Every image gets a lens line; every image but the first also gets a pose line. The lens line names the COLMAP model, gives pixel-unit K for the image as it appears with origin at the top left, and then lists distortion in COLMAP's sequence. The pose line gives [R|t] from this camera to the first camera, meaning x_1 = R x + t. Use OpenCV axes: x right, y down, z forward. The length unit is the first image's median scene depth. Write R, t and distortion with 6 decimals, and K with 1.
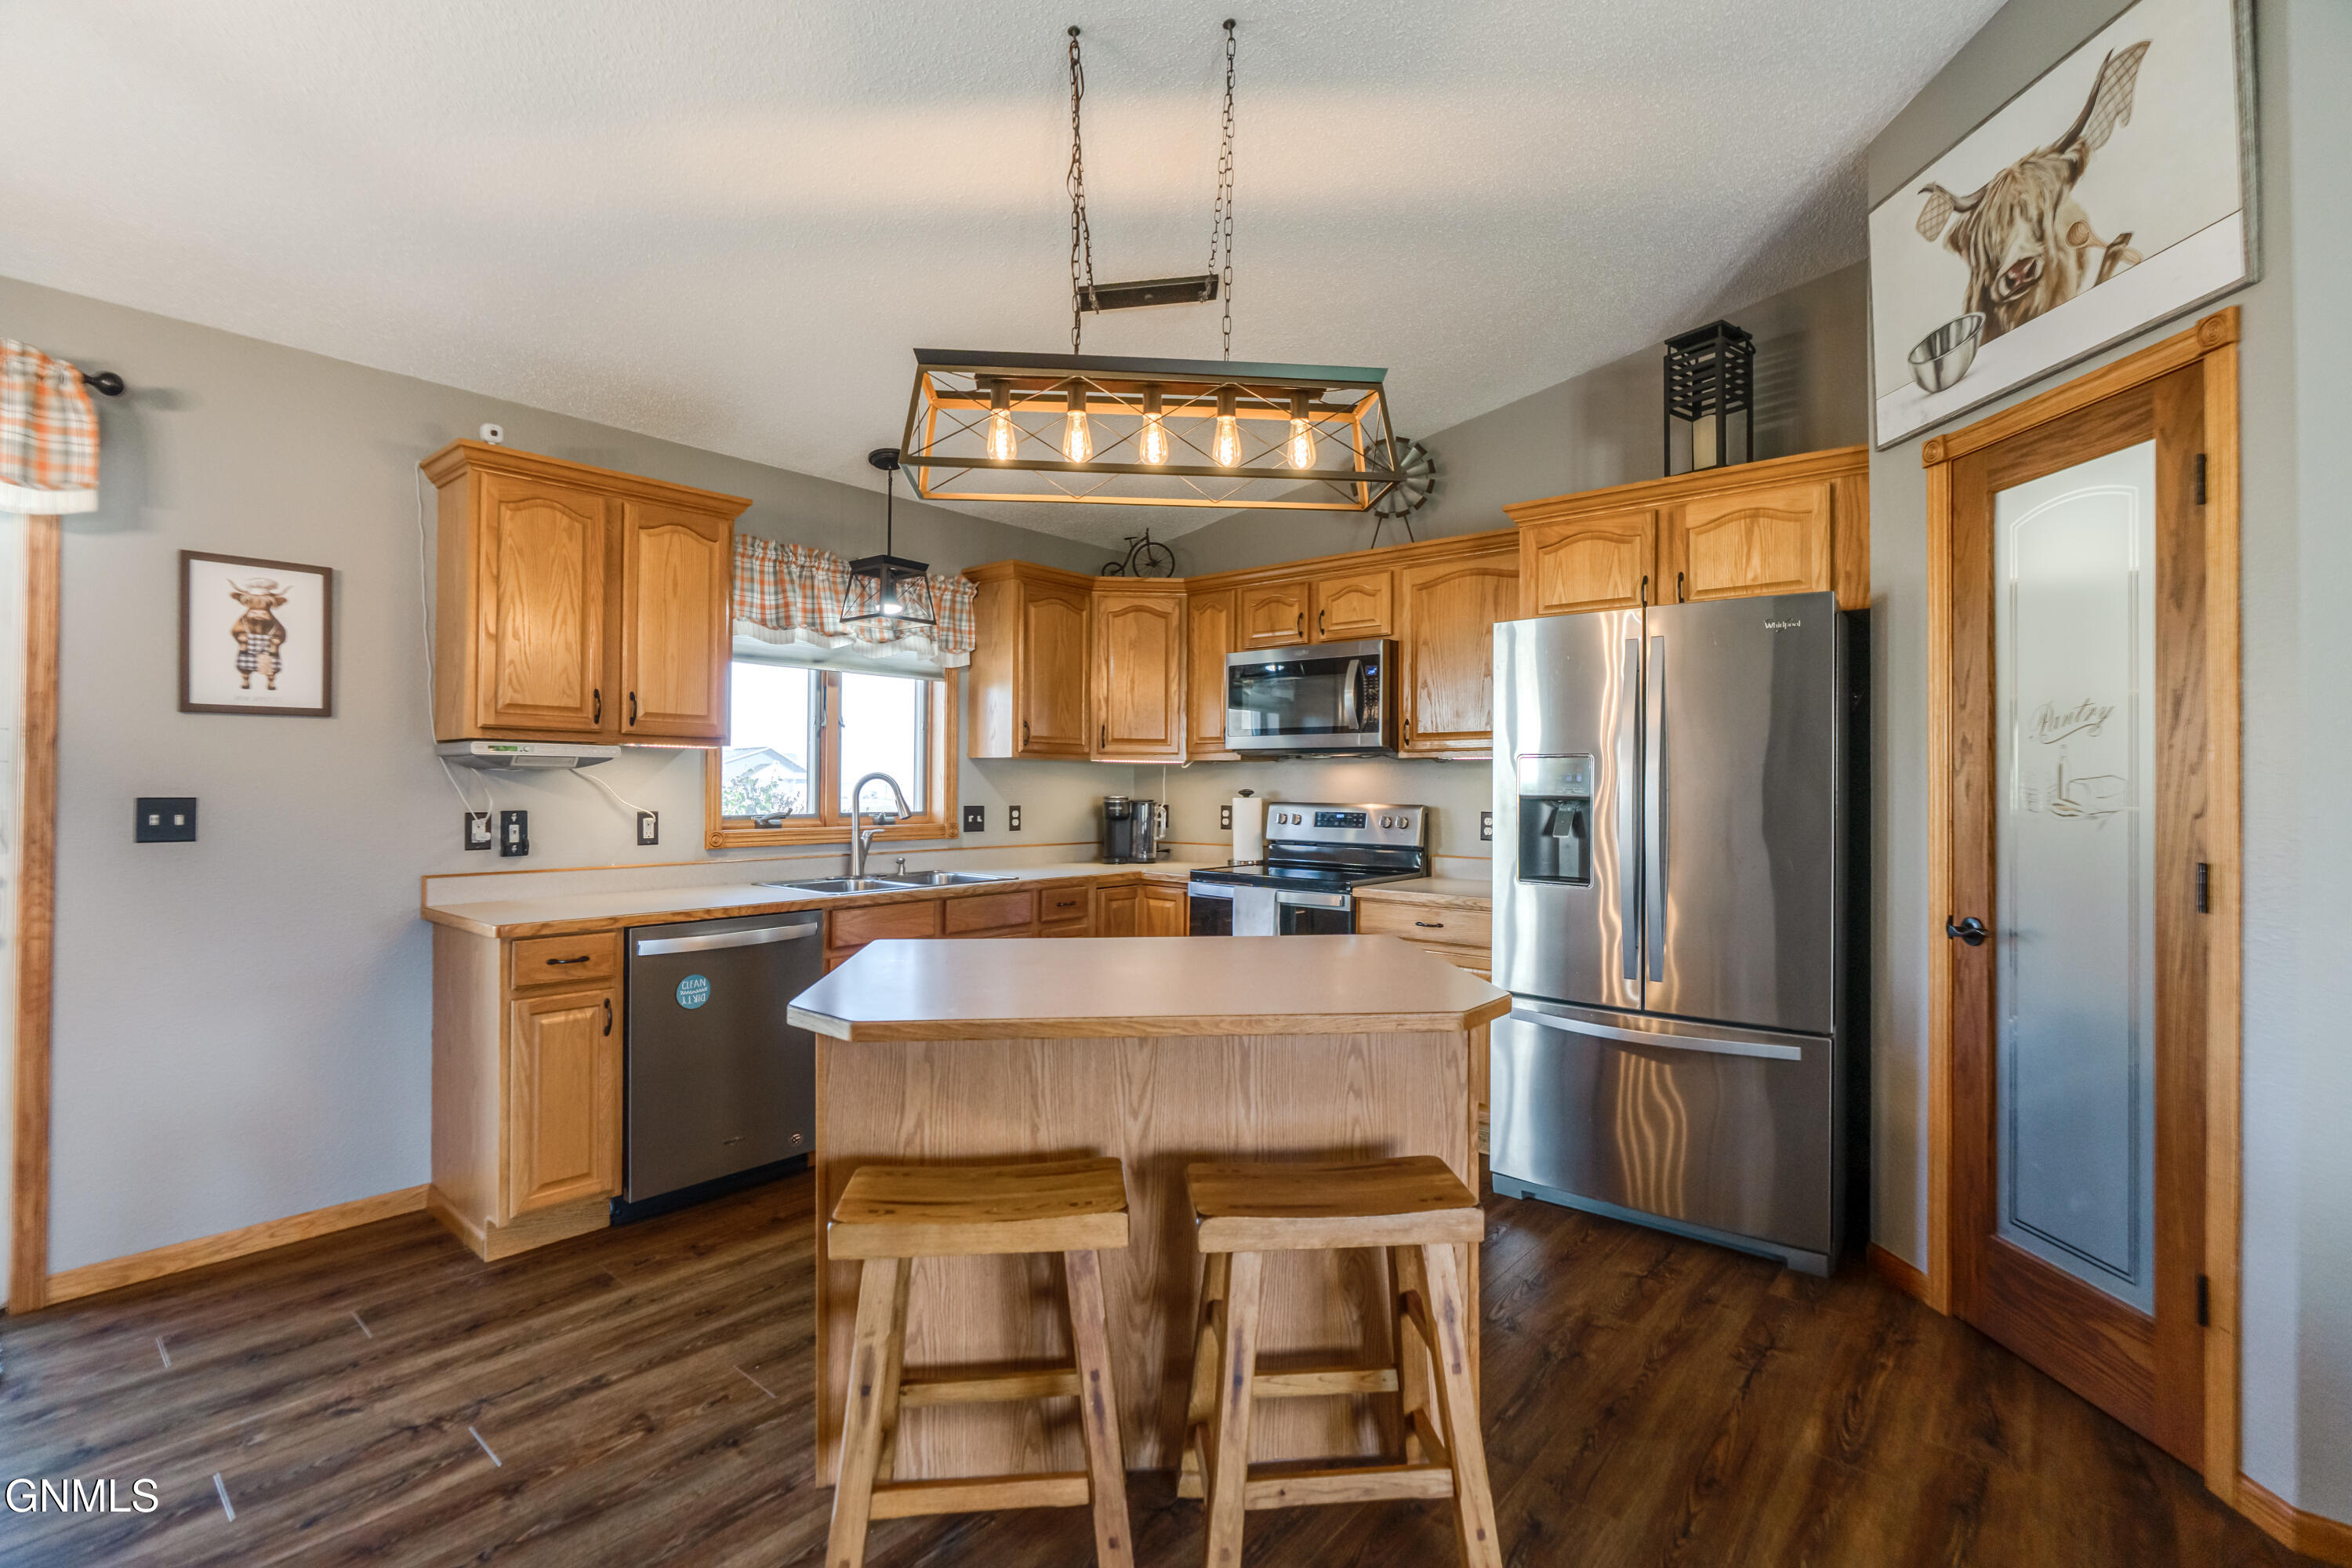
lens RADIAL K [[1070.4, 0, 1176.0], [0, 1070.4, 784.0], [0, 0, 1]] dist [-0.001233, 0.000246]
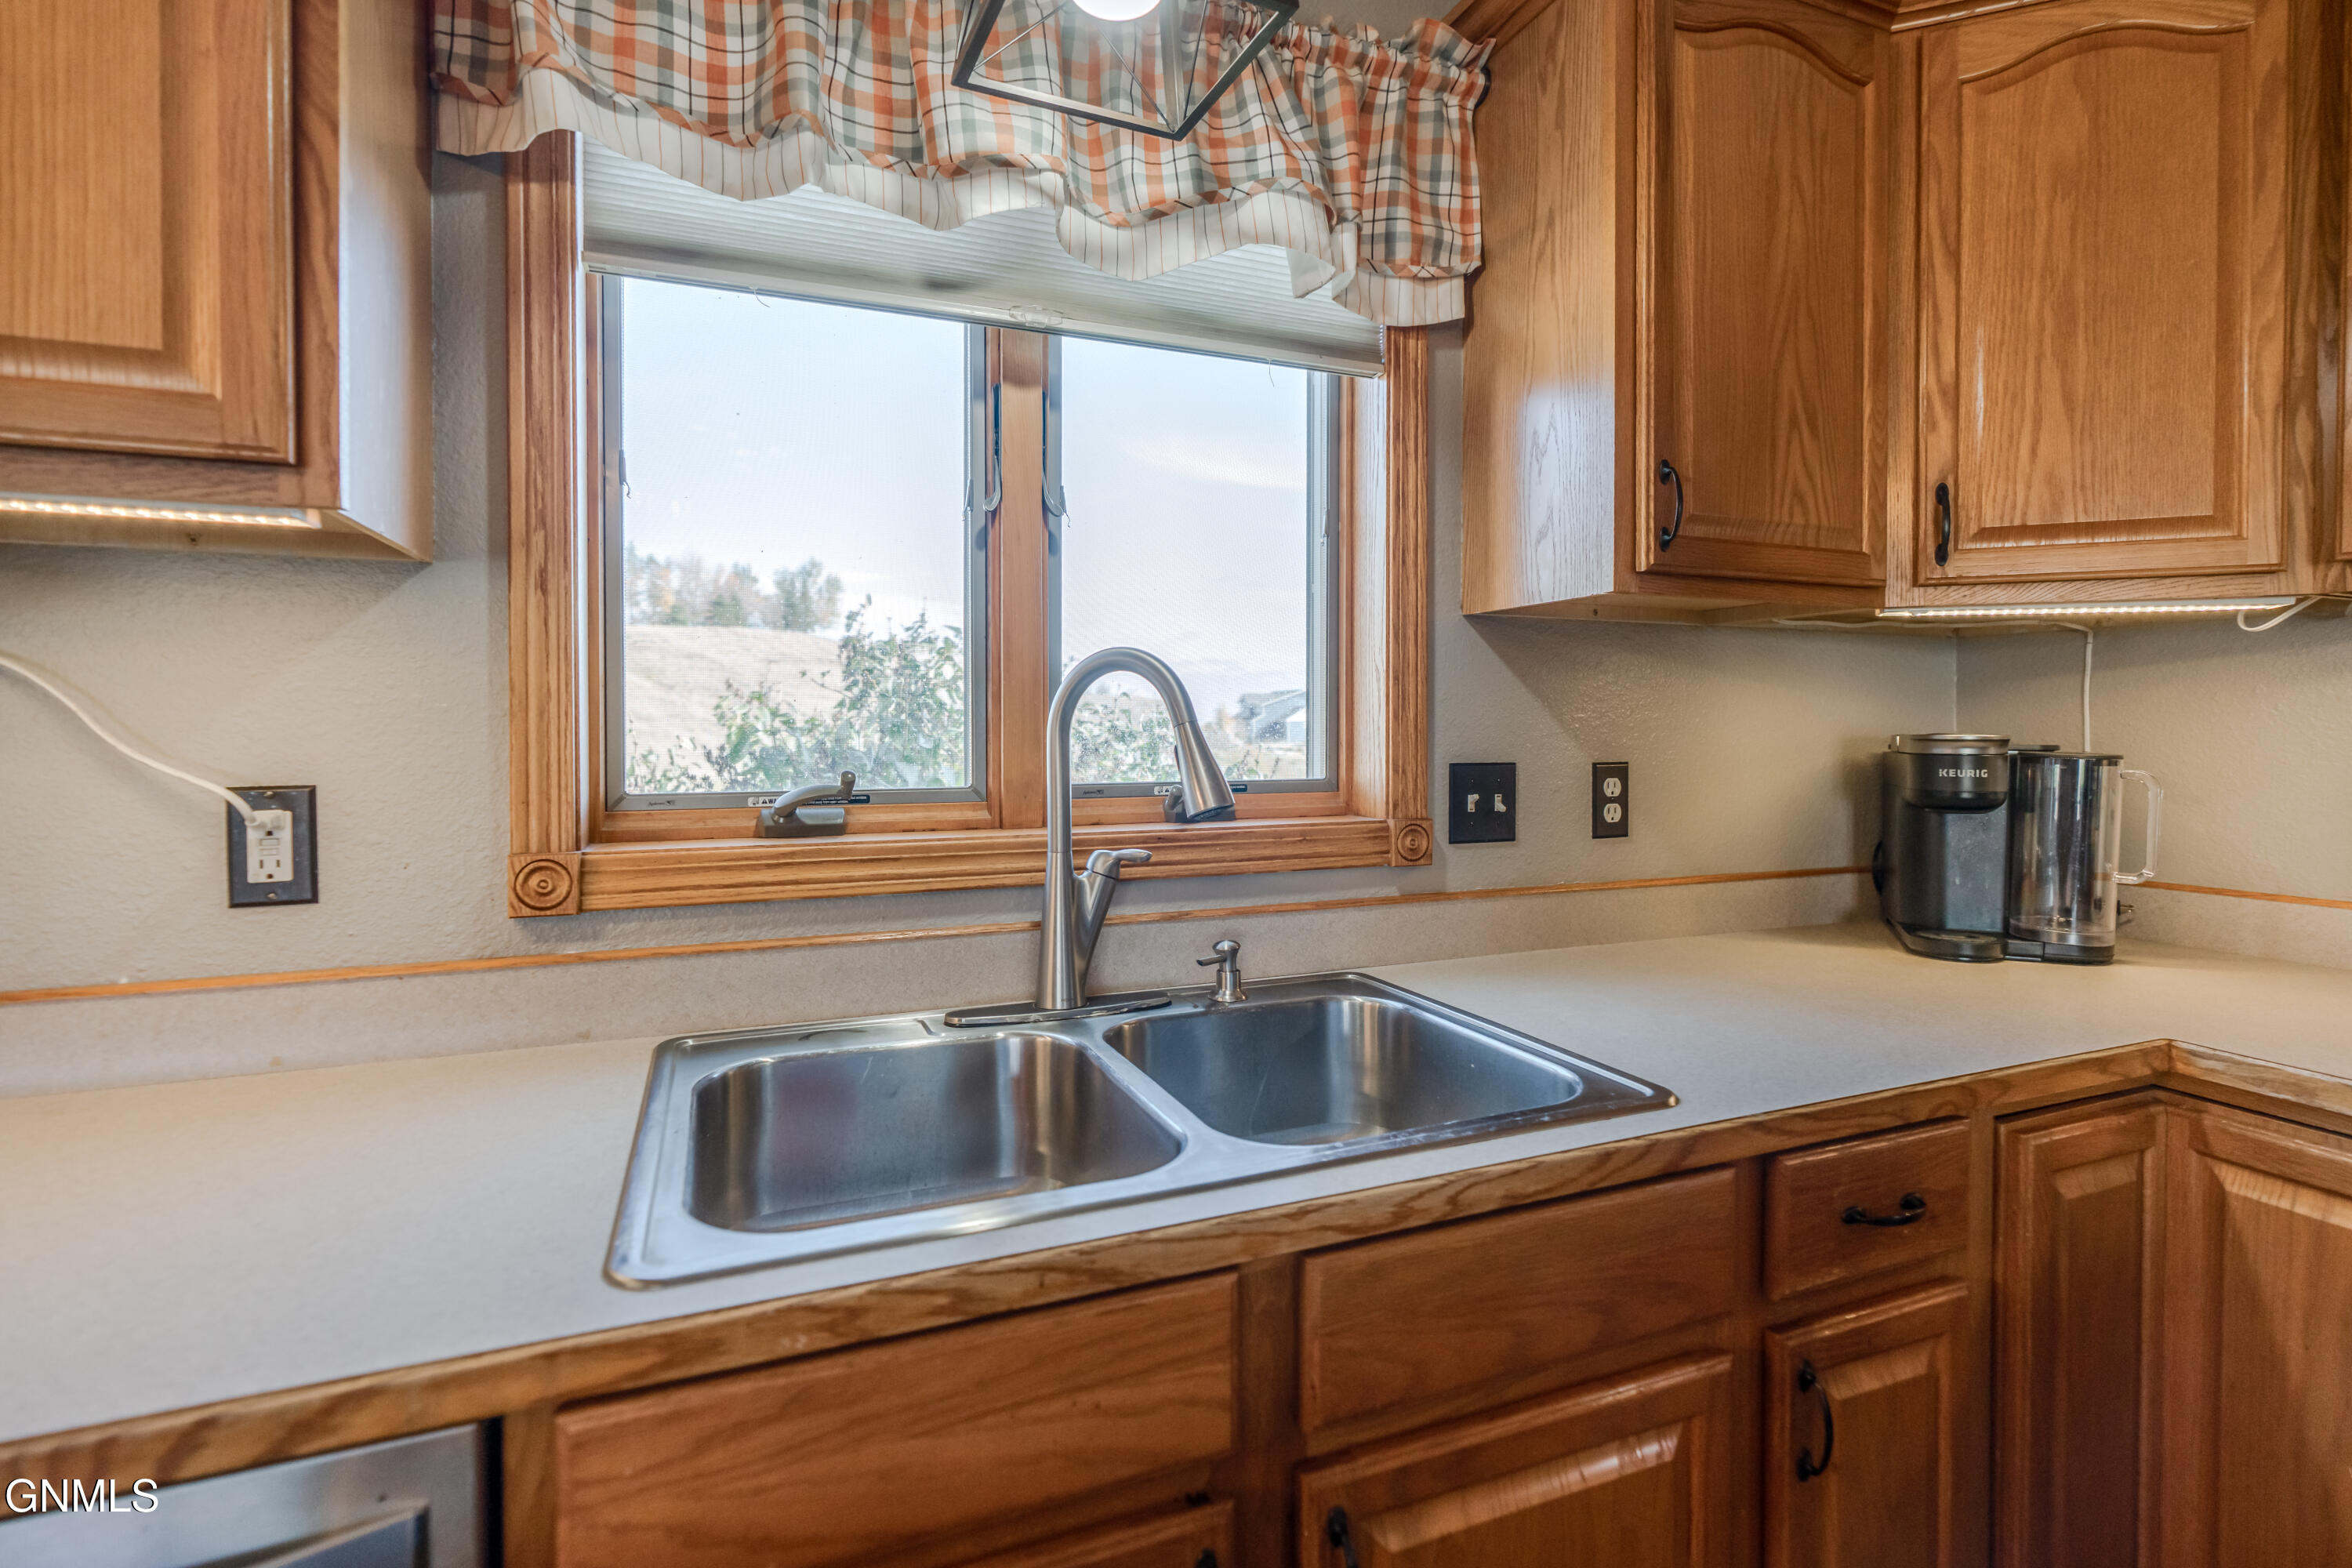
lens RADIAL K [[1096.7, 0, 1190.2], [0, 1096.7, 748.6], [0, 0, 1]] dist [-0.002364, 0.000521]
pose [[0.889847, -0.001340, -0.456256, -0.119682], [0.007779, 0.999895, 0.012235, 0.011528], [0.456192, -0.014436, 0.889764, 0.685863]]
